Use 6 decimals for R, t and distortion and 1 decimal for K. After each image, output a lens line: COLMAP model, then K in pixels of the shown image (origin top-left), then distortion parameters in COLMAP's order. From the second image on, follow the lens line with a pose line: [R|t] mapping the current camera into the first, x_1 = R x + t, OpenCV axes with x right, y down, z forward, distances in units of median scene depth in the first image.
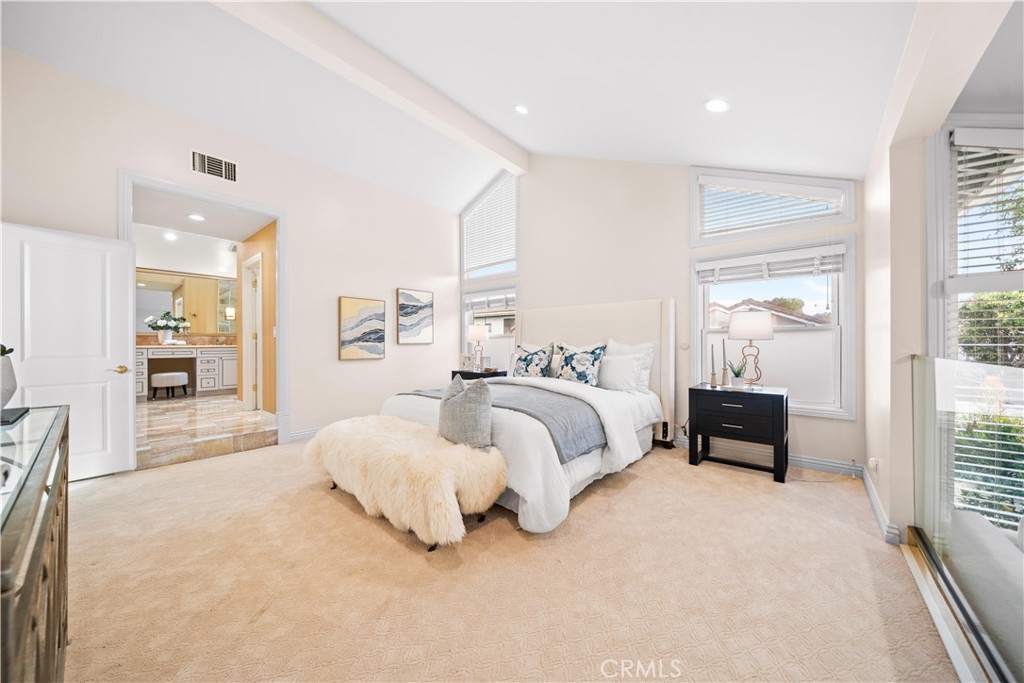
lens RADIAL K [[354.7, 0, 494.8], [0, 354.7, 342.0], [0, 0, 1]] dist [-0.002069, 0.000265]
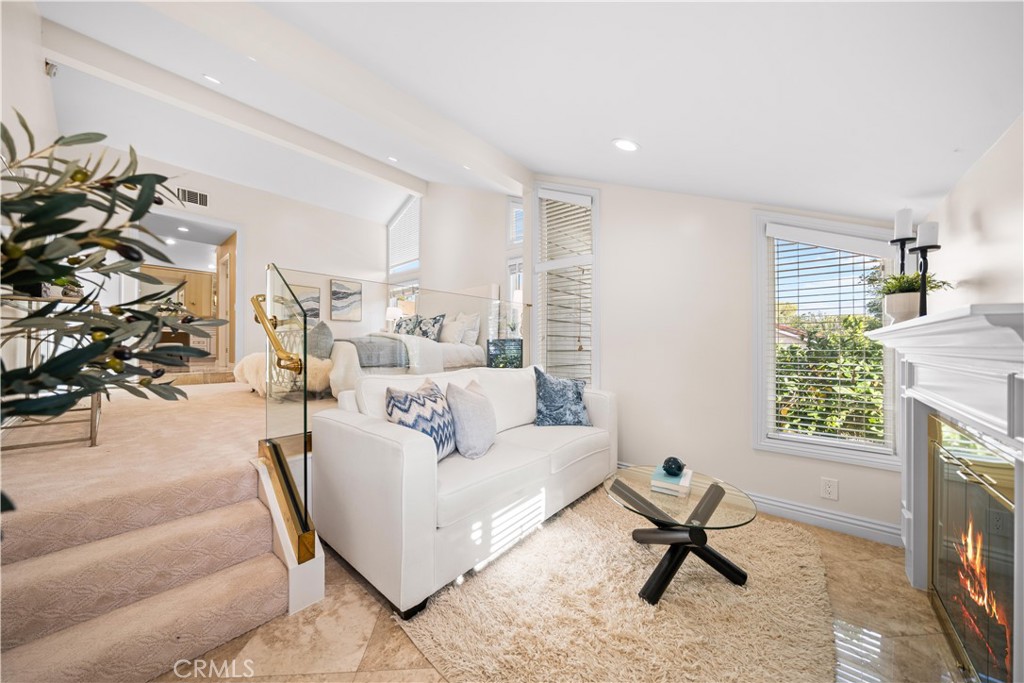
lens RADIAL K [[354.7, 0, 507.1], [0, 354.7, 344.5], [0, 0, 1]] dist [-0.002069, 0.000265]
pose [[0.999934, 0.005185, -0.010210, 0.425966], [-0.005210, 0.999983, -0.002445, 0.101556], [0.010197, 0.002498, 0.999945, -0.373685]]
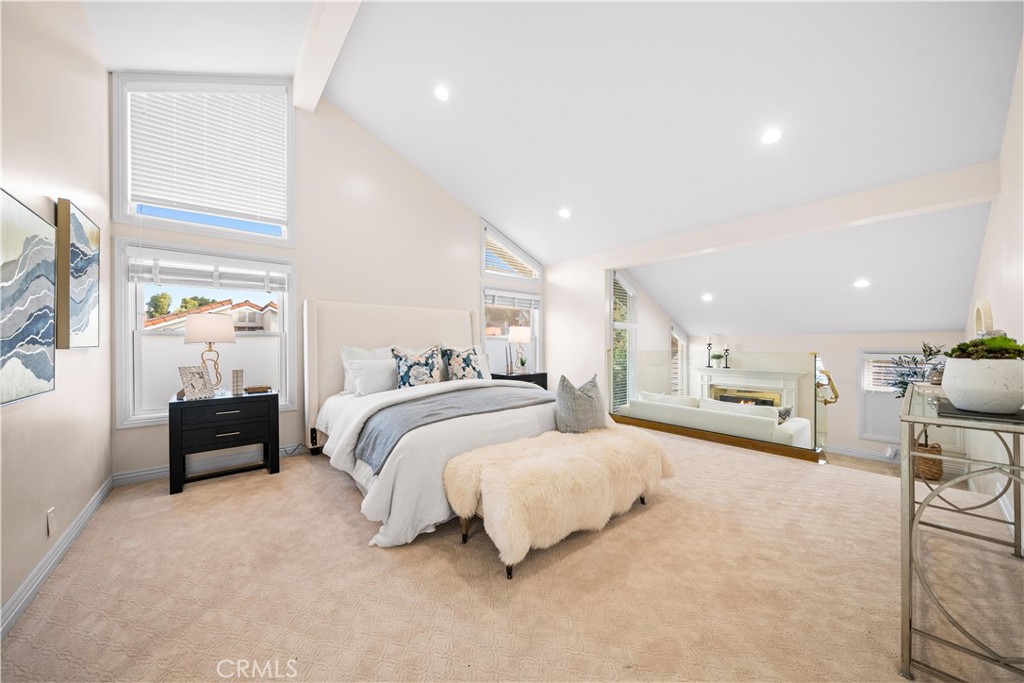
lens RADIAL K [[354.7, 0, 512.7], [0, 354.7, 344.5], [0, 0, 1]] dist [-0.002069, 0.000265]
pose [[0.152848, -0.001299, 0.988249, -0.596739], [-0.002506, 0.999995, 0.001703, -0.002336], [-0.988247, -0.002737, 0.152844, 0.492952]]
